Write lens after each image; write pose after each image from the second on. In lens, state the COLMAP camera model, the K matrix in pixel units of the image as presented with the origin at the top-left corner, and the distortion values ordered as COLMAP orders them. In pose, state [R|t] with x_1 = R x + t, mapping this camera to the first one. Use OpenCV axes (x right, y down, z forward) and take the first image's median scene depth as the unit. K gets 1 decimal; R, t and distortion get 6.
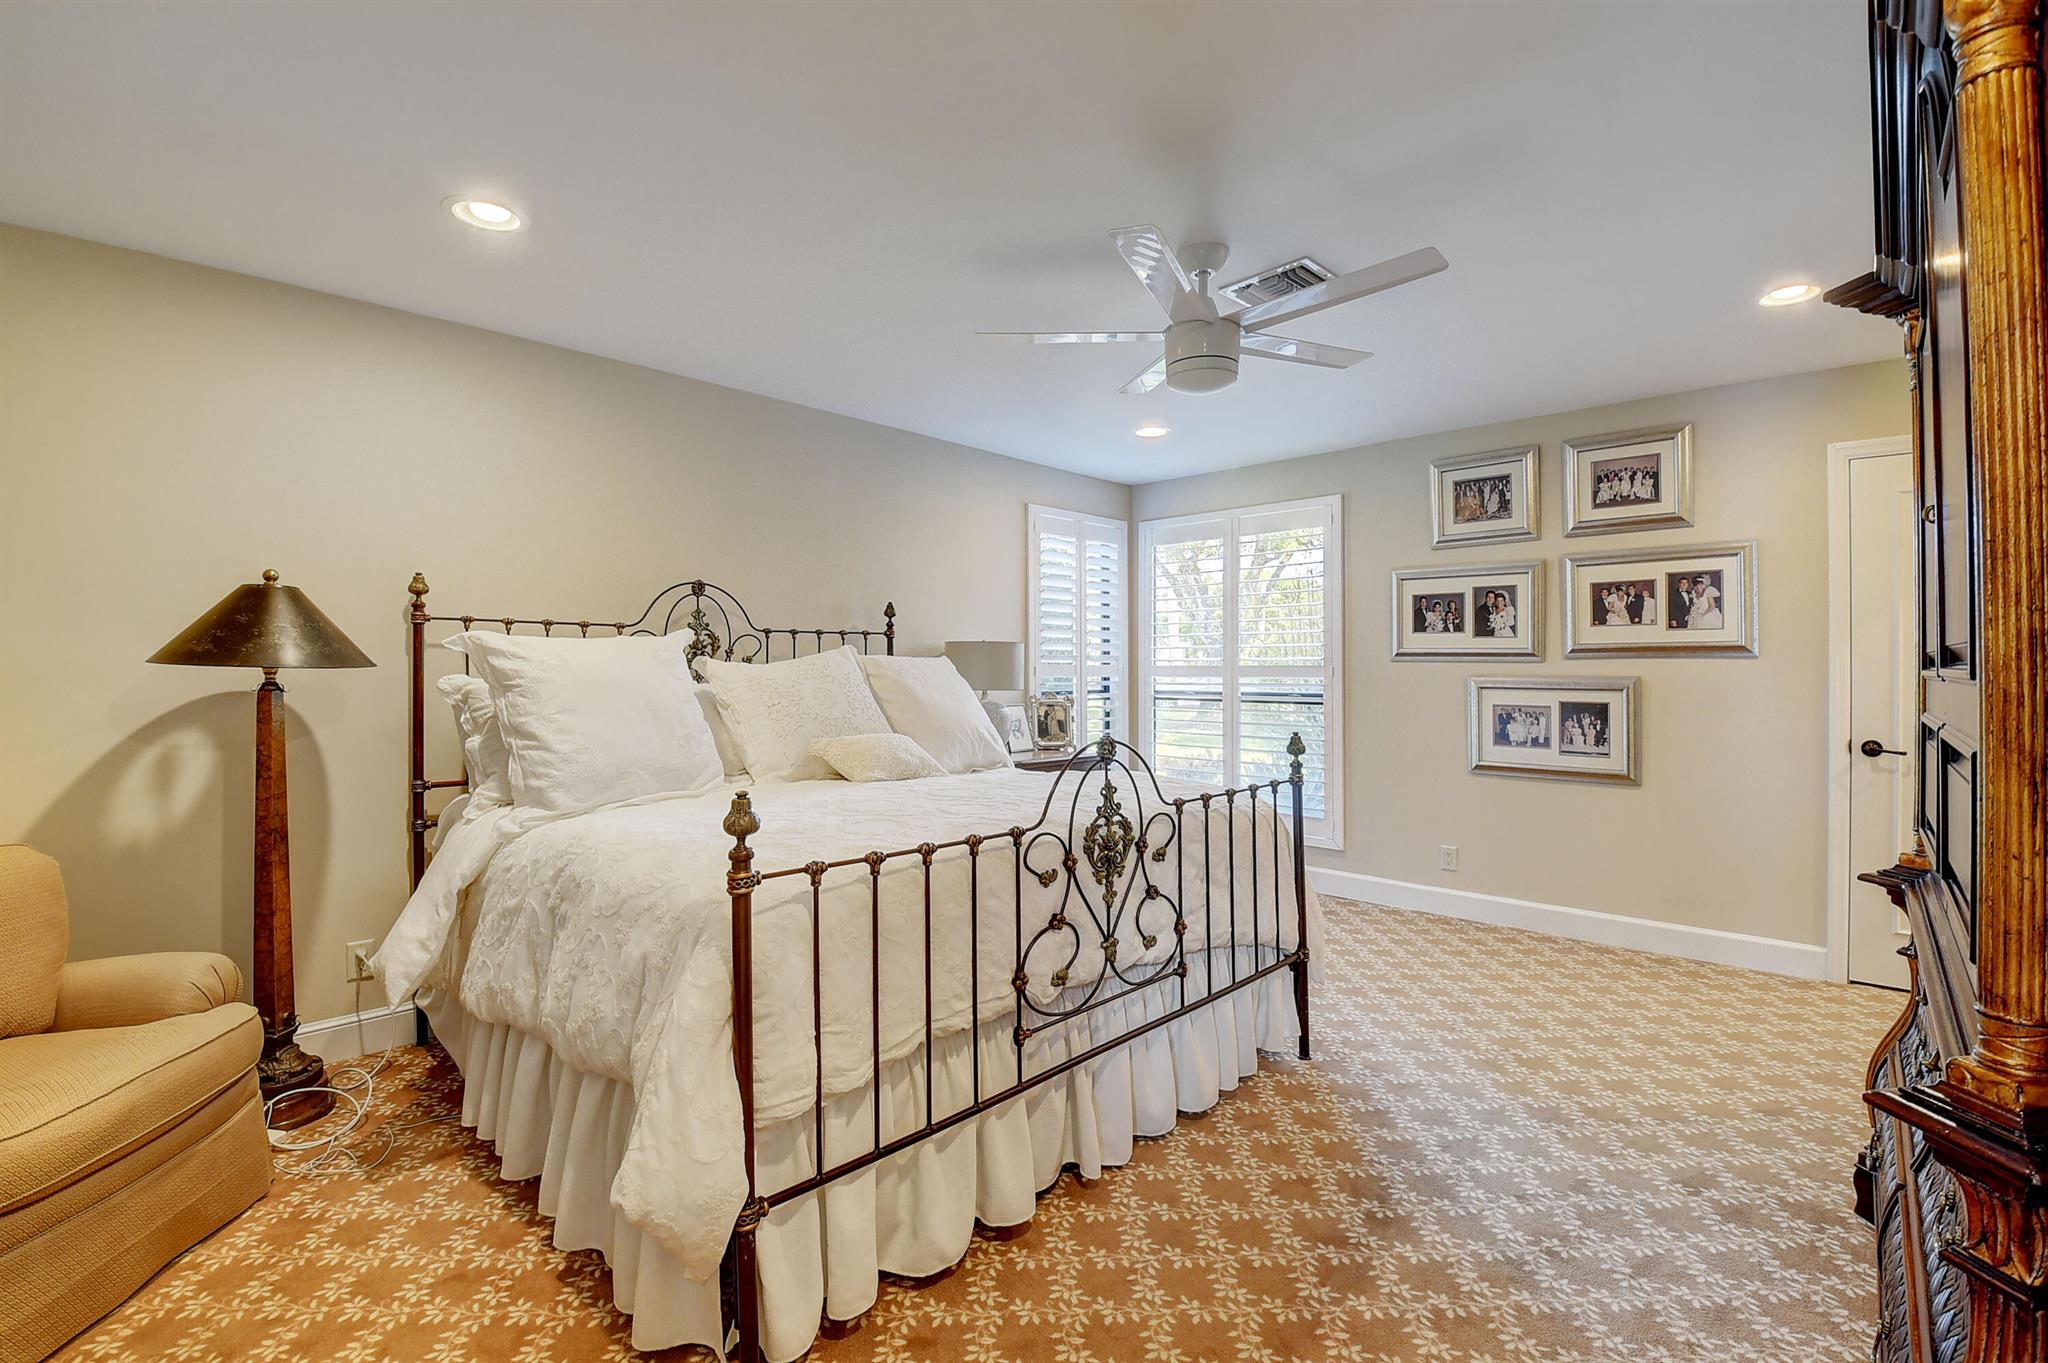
lens RADIAL K [[901.4, 0, 1021.5], [0, 901.4, 661.1], [0, 0, 1]] dist [0.018918, -0.031136]
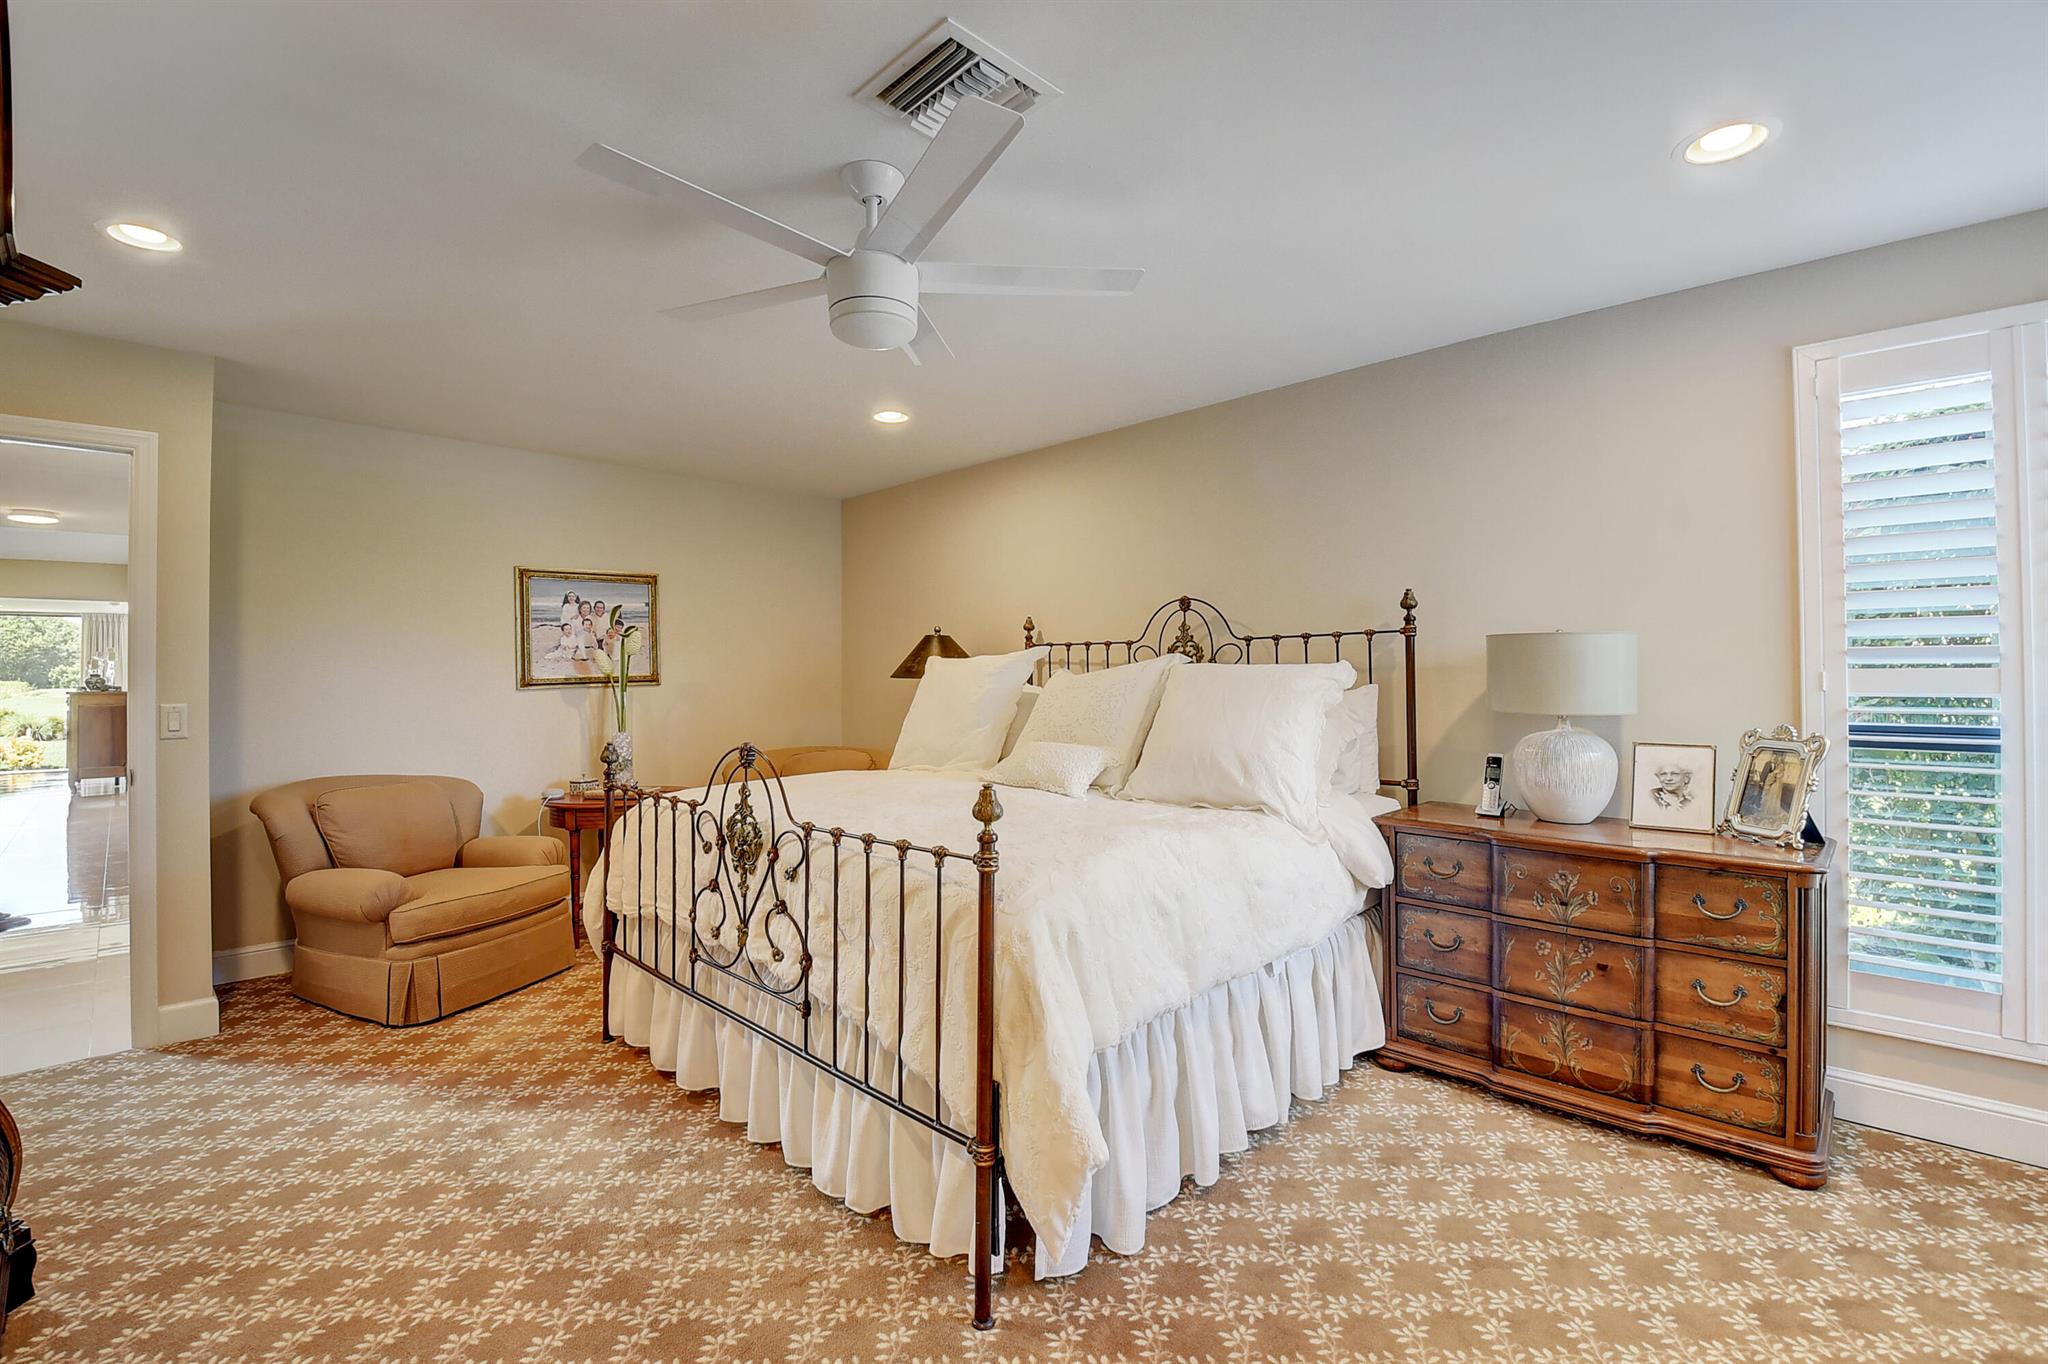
lens RADIAL K [[898.0, 0, 1016.2], [0, 898.0, 663.4], [0, 0, 1]] dist [0.019447, -0.030307]
pose [[-0.012365, -0.012979, -0.999839, 1.125624], [0.013602, 0.999821, -0.013147, 0.003525], [0.999831, -0.013763, -0.012186, 1.262359]]
